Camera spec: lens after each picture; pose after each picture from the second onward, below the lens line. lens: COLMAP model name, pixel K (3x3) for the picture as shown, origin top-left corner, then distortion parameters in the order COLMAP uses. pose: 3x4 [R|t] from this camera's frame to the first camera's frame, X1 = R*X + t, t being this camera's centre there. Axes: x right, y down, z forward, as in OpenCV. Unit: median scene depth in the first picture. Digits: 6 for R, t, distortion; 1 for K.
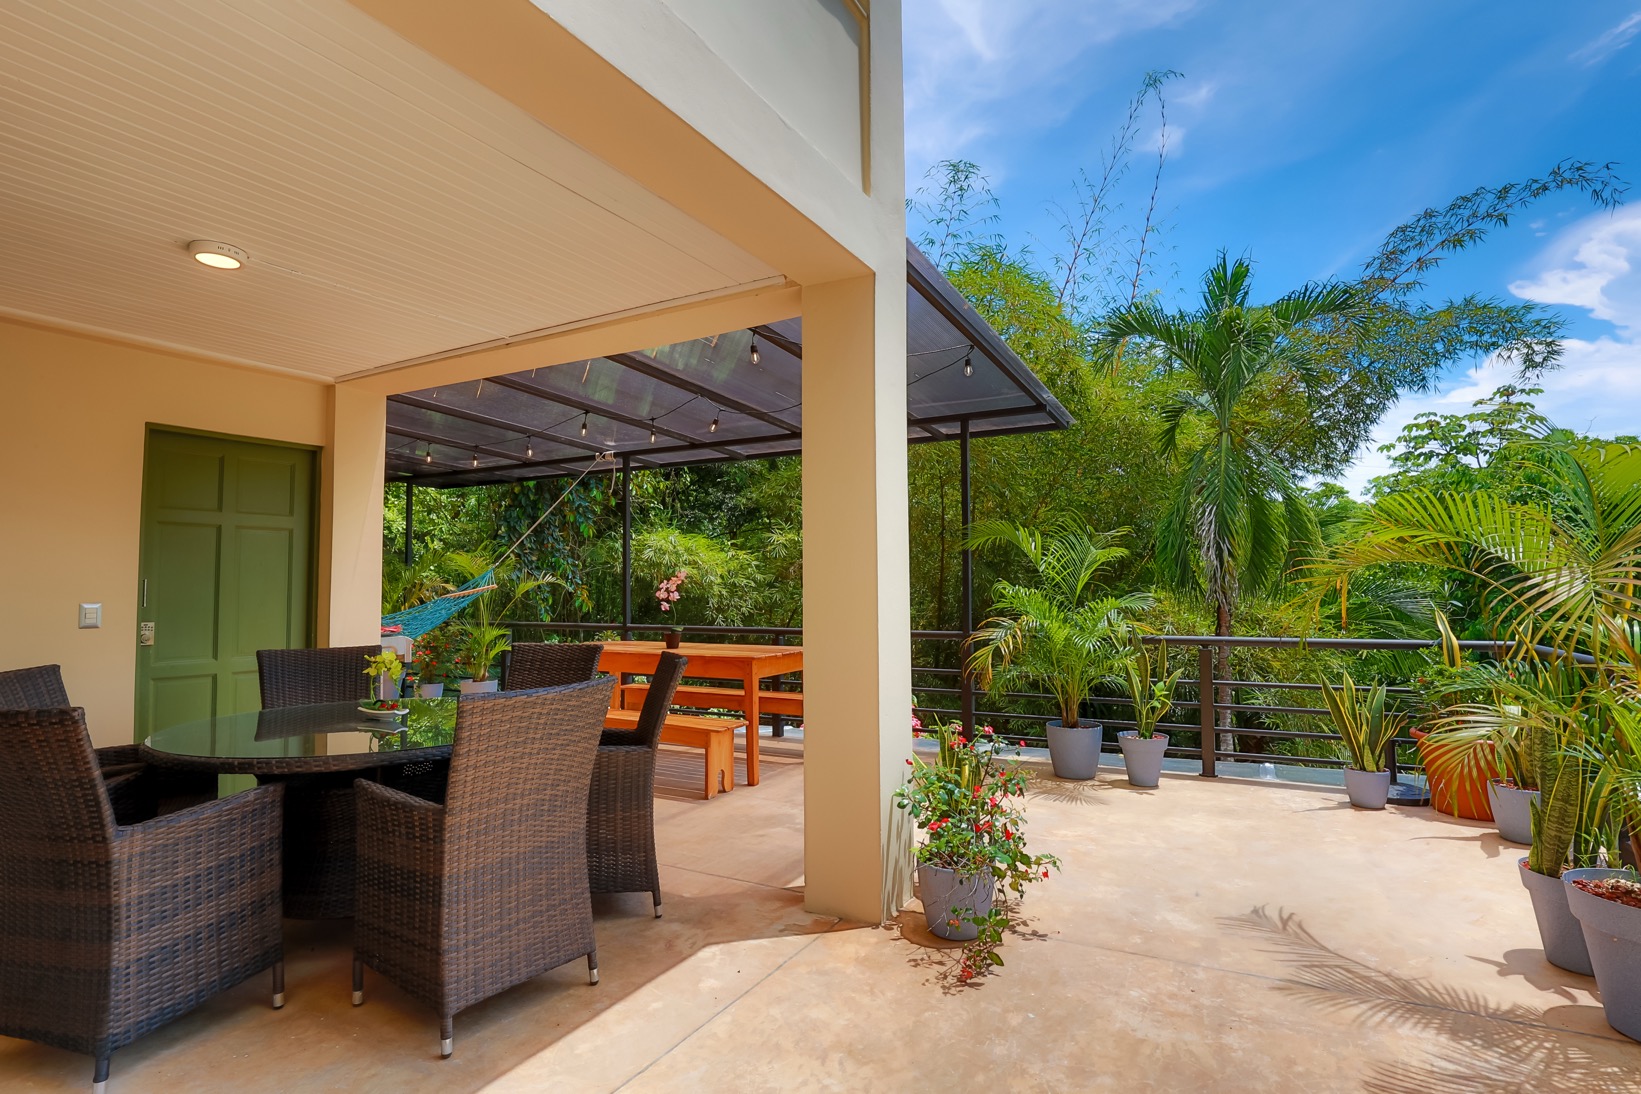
lens RADIAL K [[814.0, 0, 820.5], [0, 814.0, 547.0], [0, 0, 1]] dist [-0.028859, 0.001364]
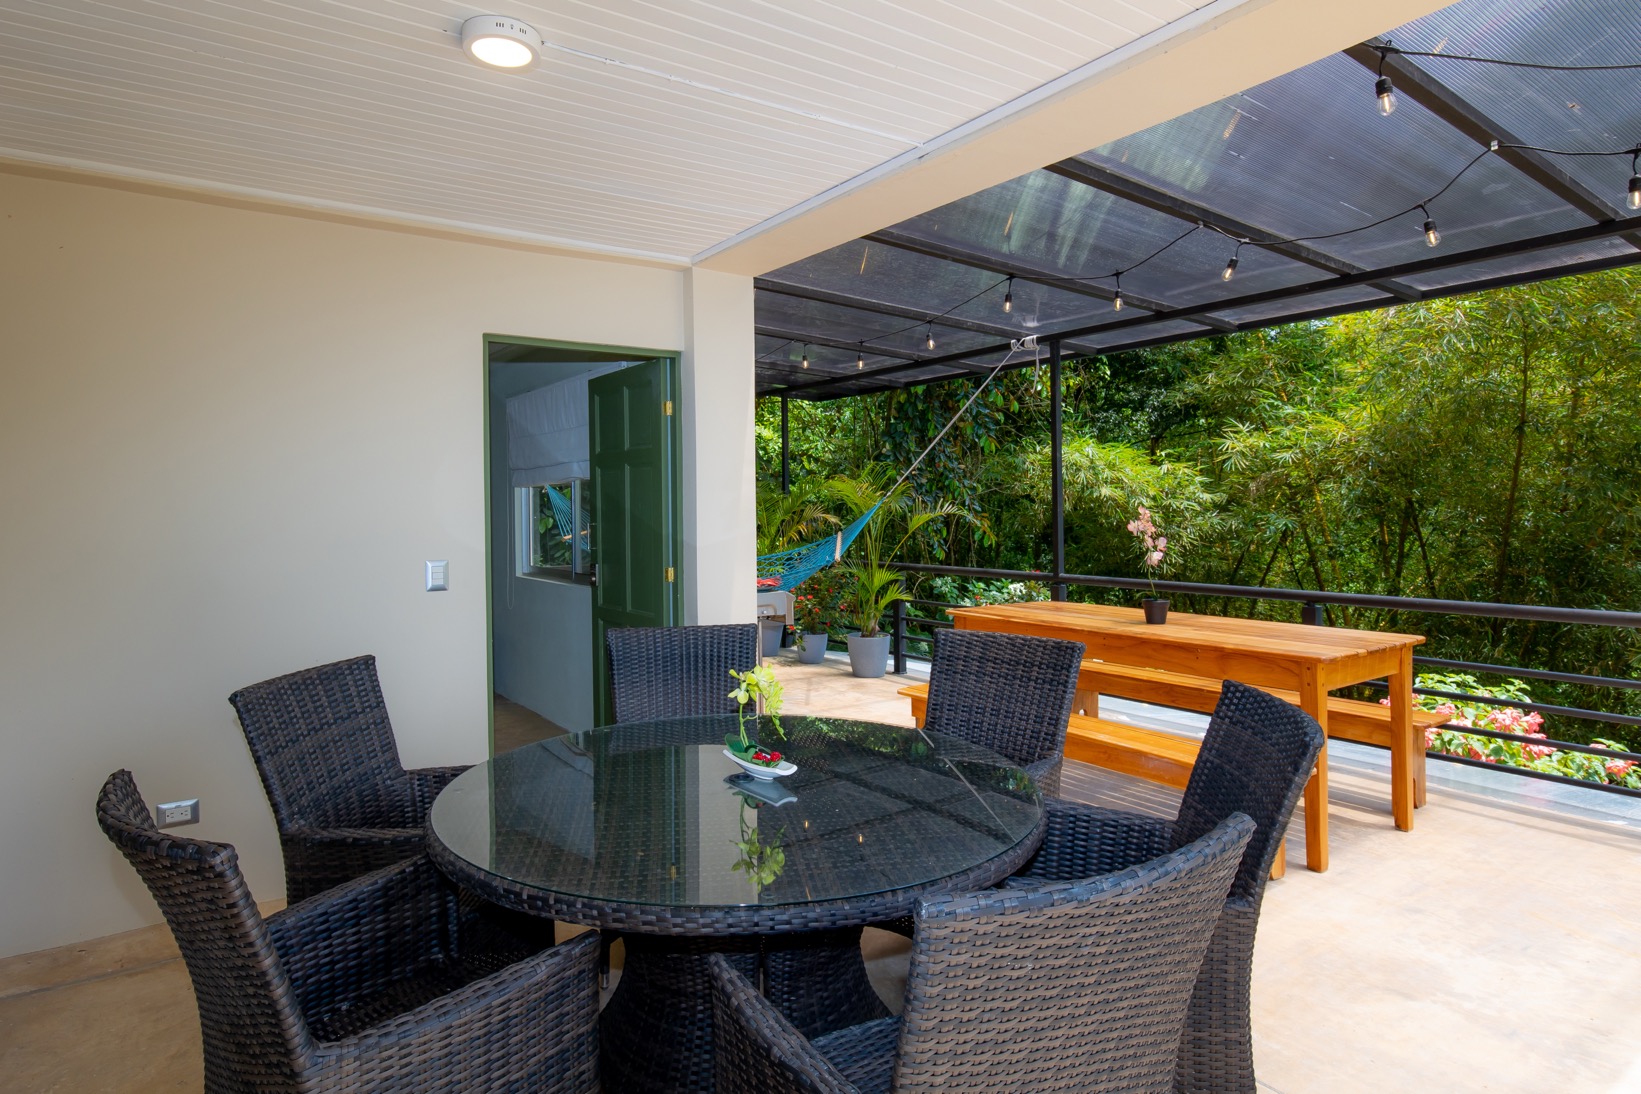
lens RADIAL K [[933.6, 0, 820.5], [0, 933.6, 547.0], [0, 0, 1]] dist [0.022574, -0.000344]
pose [[0.907128, 0.012314, -0.420674, -0.050918], [0.027457, 0.995711, 0.088353, -0.006026], [0.419957, -0.091698, 0.902899, 0.098835]]
